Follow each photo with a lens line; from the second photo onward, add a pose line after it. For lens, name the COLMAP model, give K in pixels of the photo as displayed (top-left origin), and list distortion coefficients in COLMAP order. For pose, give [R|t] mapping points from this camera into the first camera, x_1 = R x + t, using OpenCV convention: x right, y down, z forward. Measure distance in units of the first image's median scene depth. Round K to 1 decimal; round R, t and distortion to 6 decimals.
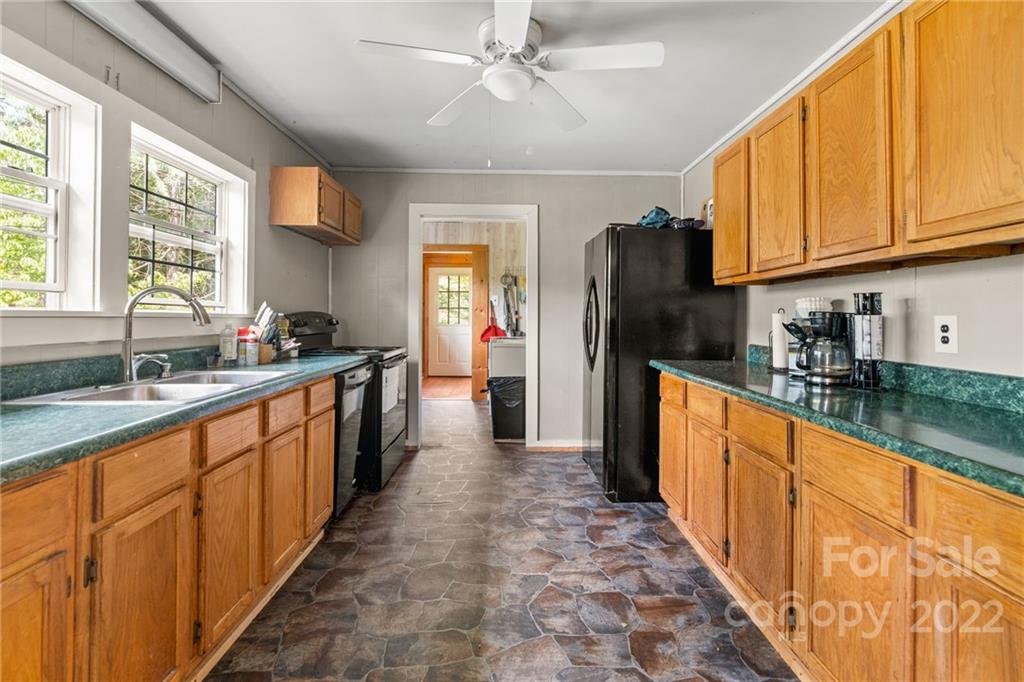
lens RADIAL K [[472.6, 0, 494.8], [0, 472.6, 312.4], [0, 0, 1]] dist [-0.012652, 0.003547]
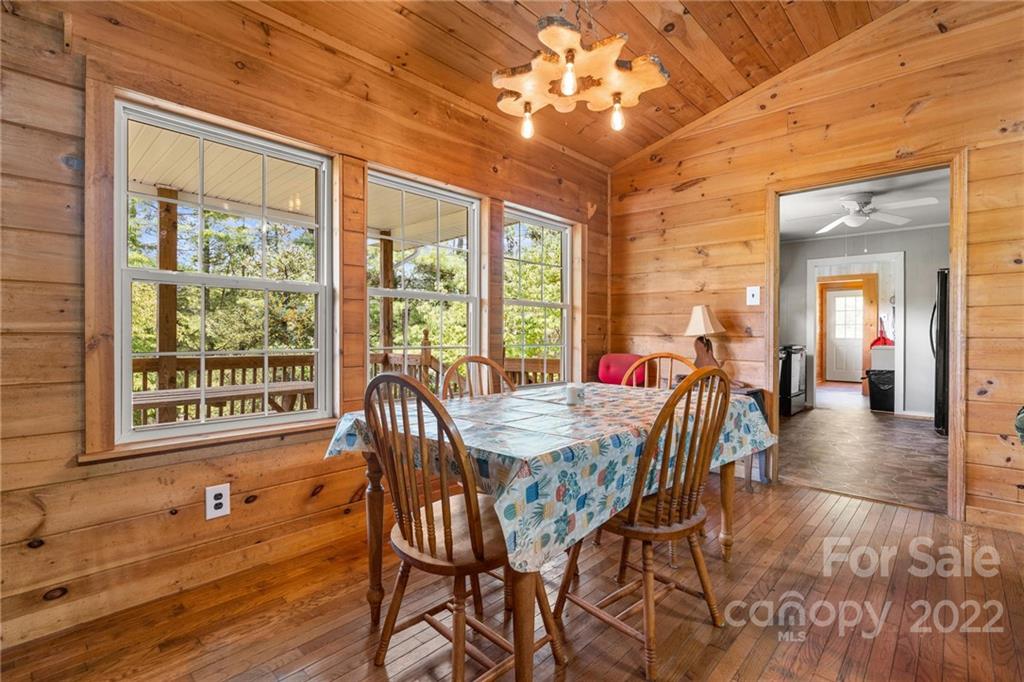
lens RADIAL K [[472.6, 0, 539.9], [0, 472.6, 335.1], [0, 0, 1]] dist [-0.012652, 0.003547]
pose [[0.763509, 0.000869, -0.645797, 0.298781], [0.003586, 0.999978, 0.005585, 0.034922], [0.645788, -0.006581, 0.763489, -1.518627]]
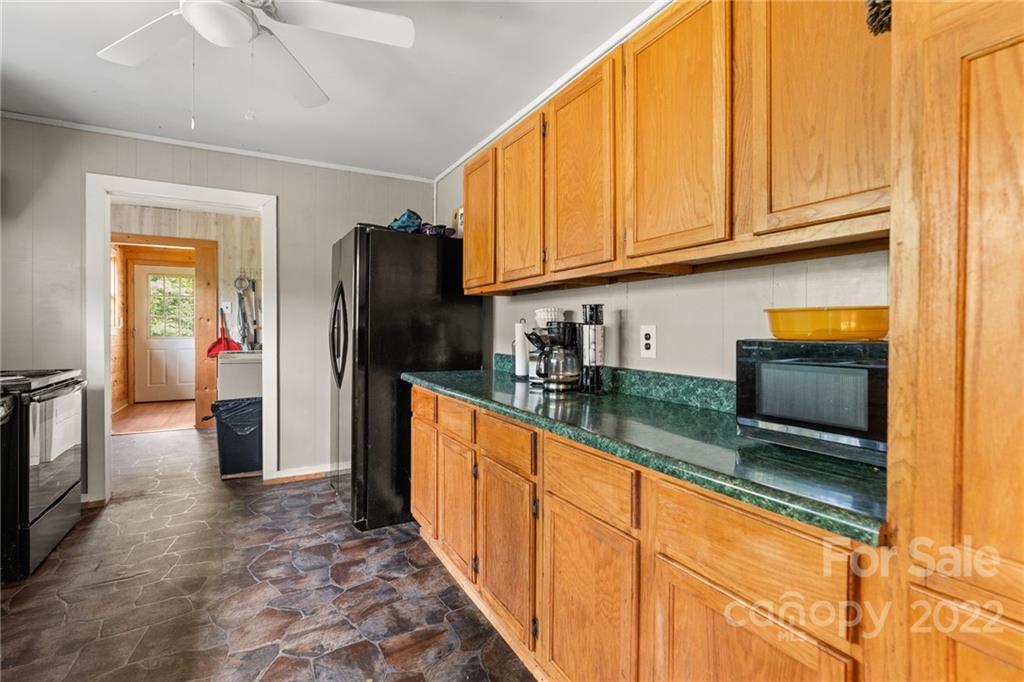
lens RADIAL K [[472.6, 0, 493.6], [0, 472.6, 328.1], [0, 0, 1]] dist [-0.012652, 0.003547]
pose [[0.879239, -0.003300, 0.476370, 0.049881], [-0.002279, 0.999935, 0.011132, 0.001053], [-0.476376, -0.010873, 0.879174, 0.102805]]
